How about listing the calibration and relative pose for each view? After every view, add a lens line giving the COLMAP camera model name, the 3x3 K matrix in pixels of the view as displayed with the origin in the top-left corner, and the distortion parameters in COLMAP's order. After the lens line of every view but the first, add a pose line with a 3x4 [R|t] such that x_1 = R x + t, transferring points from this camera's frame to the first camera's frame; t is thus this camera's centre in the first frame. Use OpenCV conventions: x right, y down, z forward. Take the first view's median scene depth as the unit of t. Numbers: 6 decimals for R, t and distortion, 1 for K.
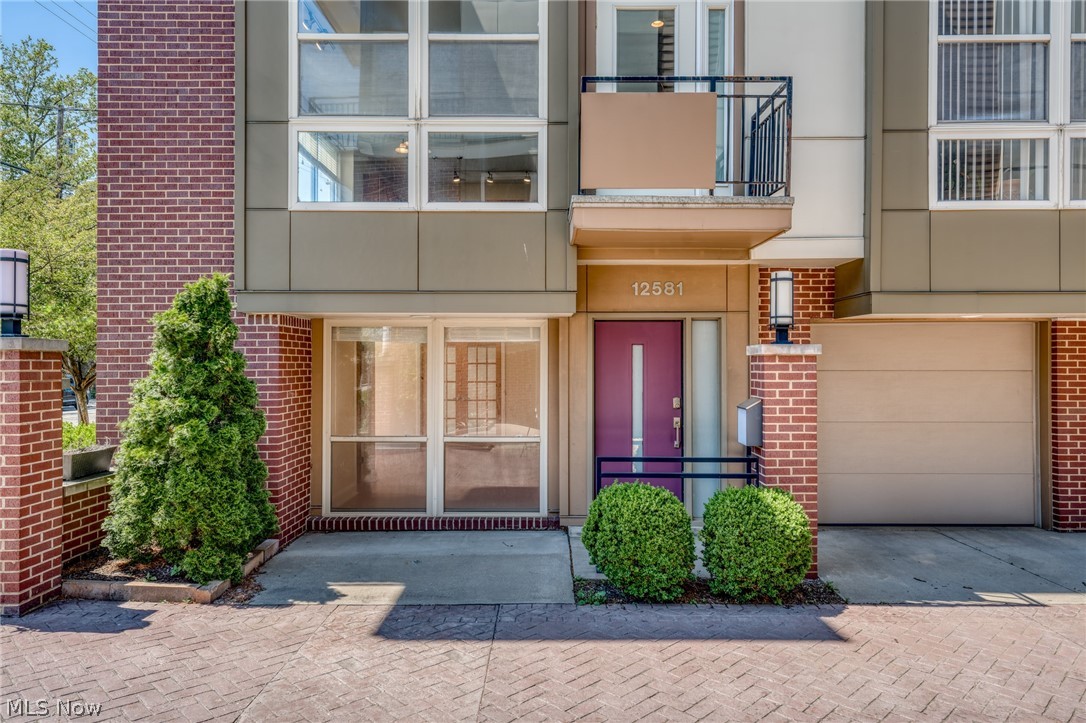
lens RADIAL K [[746.0, 0, 543.0], [0, 746.0, 361.5], [0, 0, 1]] dist [0.004646, 0.001109]
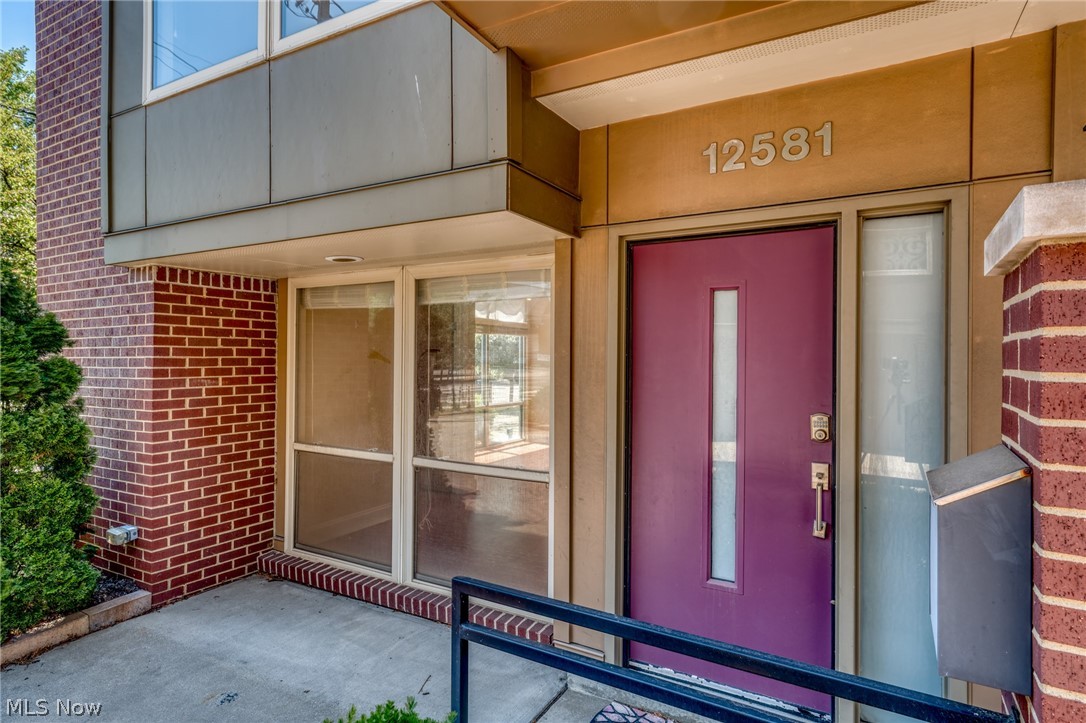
lens RADIAL K [[591.0, 0, 543.0], [0, 591.0, 361.5], [0, 0, 1]] dist [0.012138, 0.000136]
pose [[0.864999, 0.008227, -0.501706, 0.212645], [-0.004480, 0.999952, 0.008674, 0.017449], [0.501754, -0.005256, 0.864995, 0.650934]]
